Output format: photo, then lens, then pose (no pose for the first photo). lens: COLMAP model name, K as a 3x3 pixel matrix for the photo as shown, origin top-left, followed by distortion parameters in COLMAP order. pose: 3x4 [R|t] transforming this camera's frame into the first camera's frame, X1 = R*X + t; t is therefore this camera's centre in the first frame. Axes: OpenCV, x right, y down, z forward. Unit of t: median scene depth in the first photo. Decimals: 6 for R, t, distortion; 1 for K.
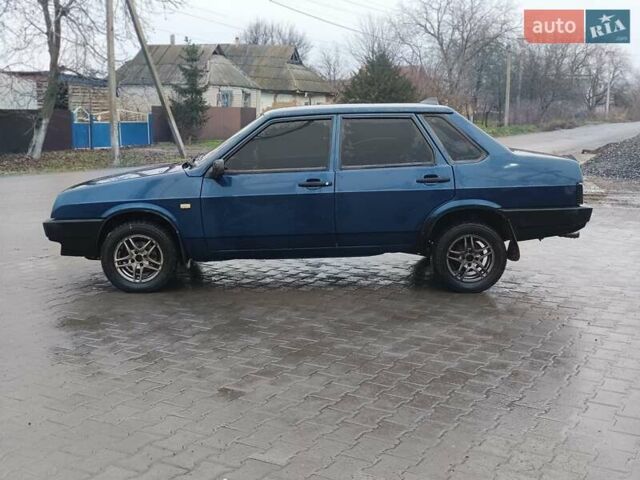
lens RADIAL K [[810.3, 0, 320.0], [0, 810.3, 240.0], [0, 0, 1]] dist [0.062727, -0.022984]
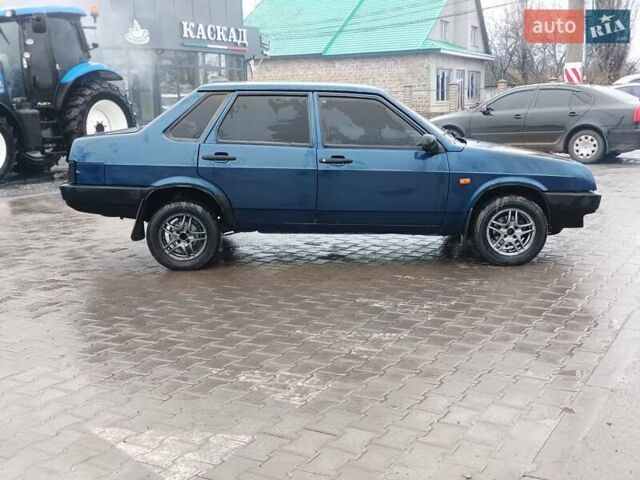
lens RADIAL K [[810.3, 0, 320.0], [0, 810.3, 240.0], [0, 0, 1]] dist [0.062727, -0.022984]
pose [[0.848675, 0.001316, 0.528914, -0.553446], [-0.015060, 0.999652, 0.021678, 0.008549], [-0.528701, -0.026363, 0.848399, 0.142812]]
